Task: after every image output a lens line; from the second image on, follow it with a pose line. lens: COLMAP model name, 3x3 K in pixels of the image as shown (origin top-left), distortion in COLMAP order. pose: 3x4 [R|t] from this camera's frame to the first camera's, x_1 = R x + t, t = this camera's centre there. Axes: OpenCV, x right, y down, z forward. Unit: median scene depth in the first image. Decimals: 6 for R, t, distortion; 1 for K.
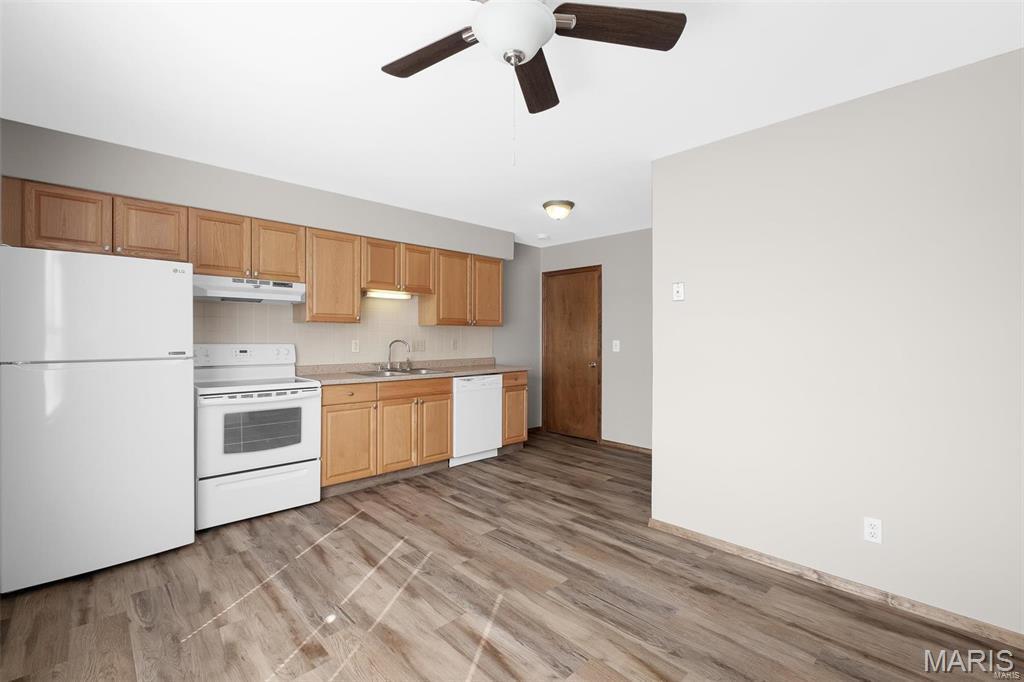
lens RADIAL K [[446.5, 0, 513.8], [0, 446.5, 338.4], [0, 0, 1]] dist [-0.003492, -0.000951]
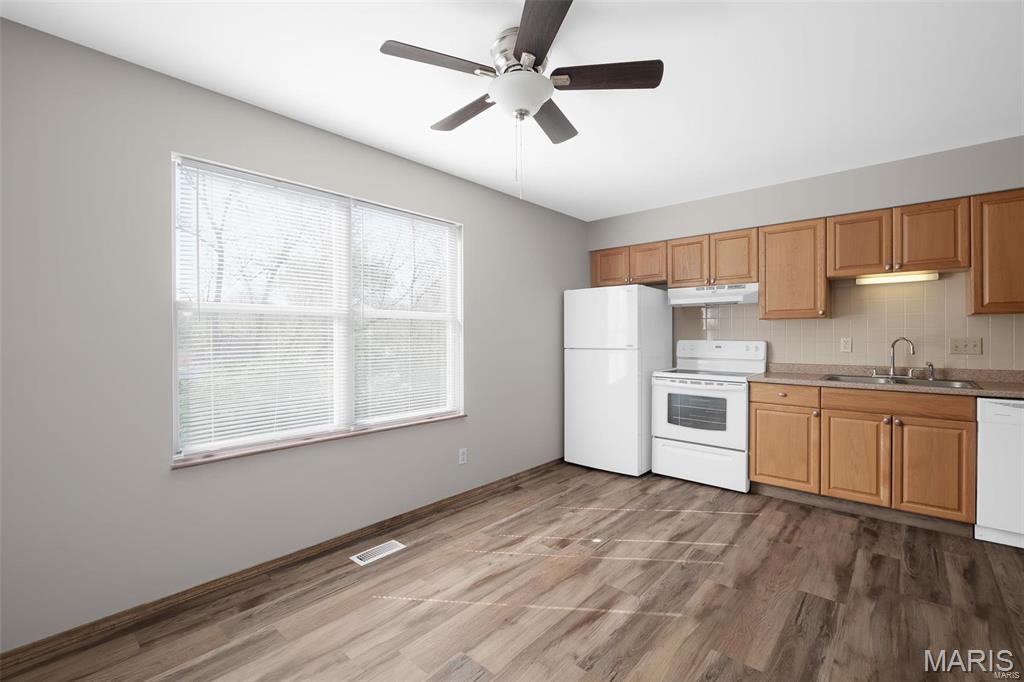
lens RADIAL K [[446.5, 0, 513.8], [0, 446.5, 338.4], [0, 0, 1]] dist [-0.003492, -0.000951]
pose [[0.079129, 0.003531, -0.996858, 0.585106], [0.001187, 0.999993, 0.003637, 0.001846], [0.996864, -0.001471, 0.079124, 0.401170]]
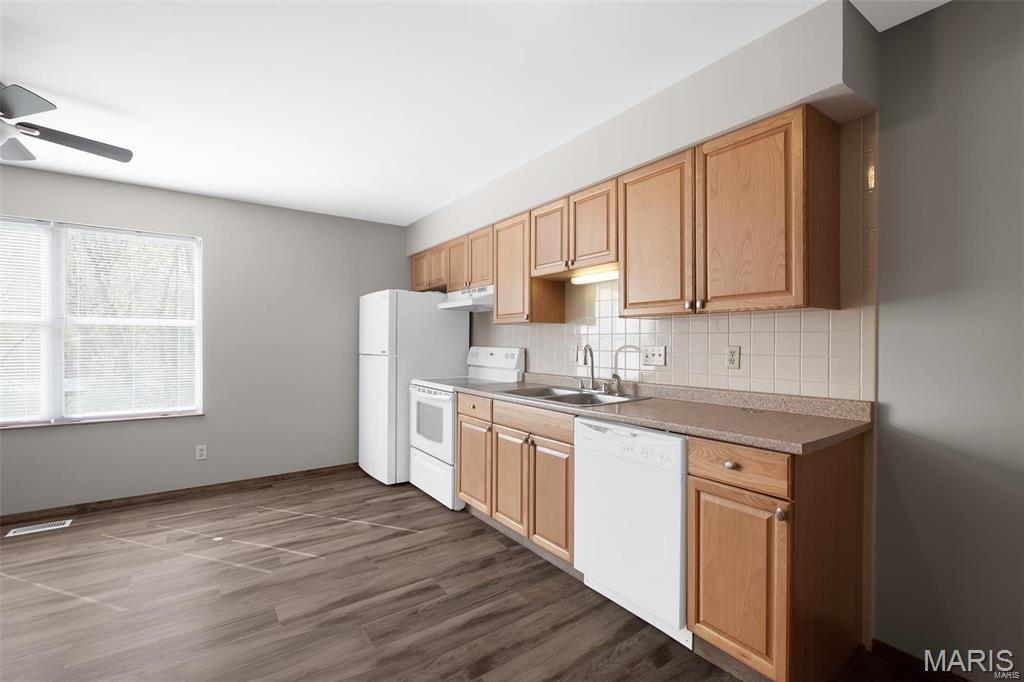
lens RADIAL K [[454.3, 0, 513.9], [0, 454.3, 345.3], [0, 0, 1]] dist [0.000086, -0.000681]
pose [[-0.149958, 0.005818, -0.988675, 0.547263], [-0.004009, 0.999971, 0.006493, 0.000152], [0.988684, 0.004937, -0.149930, 1.347645]]
